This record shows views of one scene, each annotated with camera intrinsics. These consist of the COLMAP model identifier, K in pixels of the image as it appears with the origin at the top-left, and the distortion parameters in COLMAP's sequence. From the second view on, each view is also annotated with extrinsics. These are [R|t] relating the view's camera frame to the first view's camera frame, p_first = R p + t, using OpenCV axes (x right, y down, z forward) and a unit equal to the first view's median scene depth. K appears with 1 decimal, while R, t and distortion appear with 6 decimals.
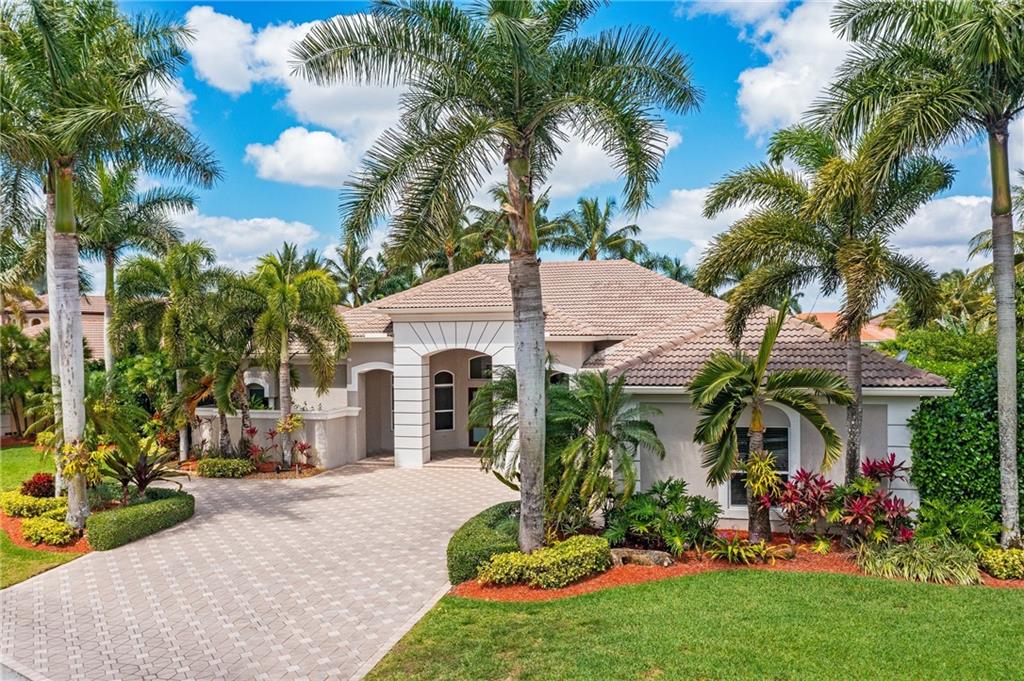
lens RADIAL K [[814.9, 0, 514.2], [0, 814.9, 342.5], [0, 0, 1]] dist [-0.006869, -0.007303]
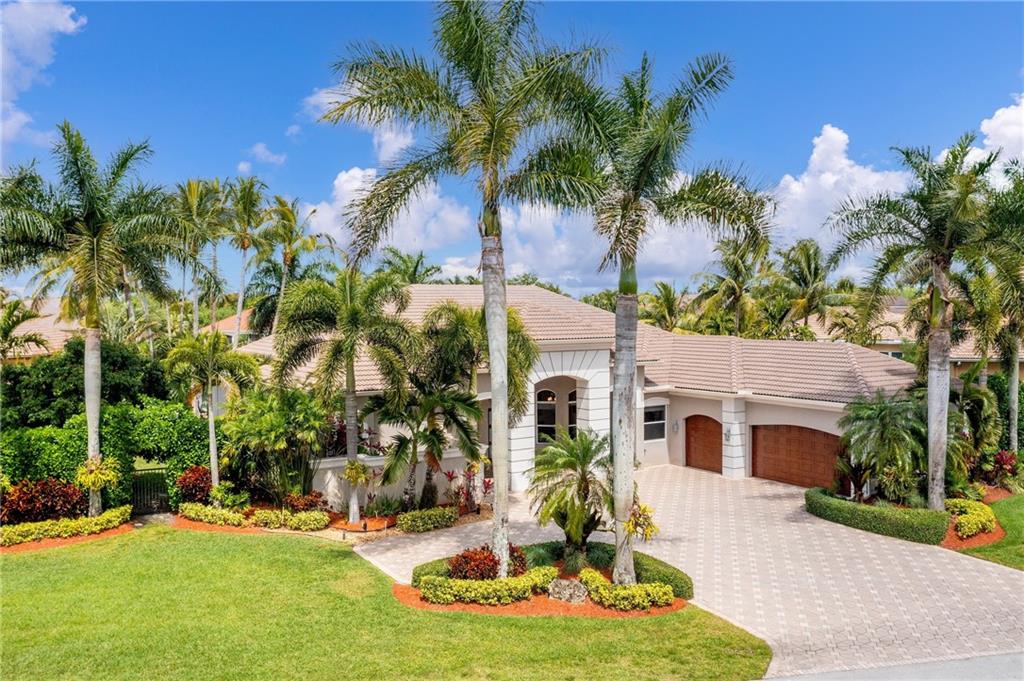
lens RADIAL K [[814.9, 0, 515.6], [0, 814.9, 338.2], [0, 0, 1]] dist [-0.006869, -0.007303]
pose [[0.675609, -0.015992, 0.737087, -1.653996], [0.001104, 0.999786, 0.020681, -0.117905], [-0.737259, -0.013159, 0.675482, 0.533035]]
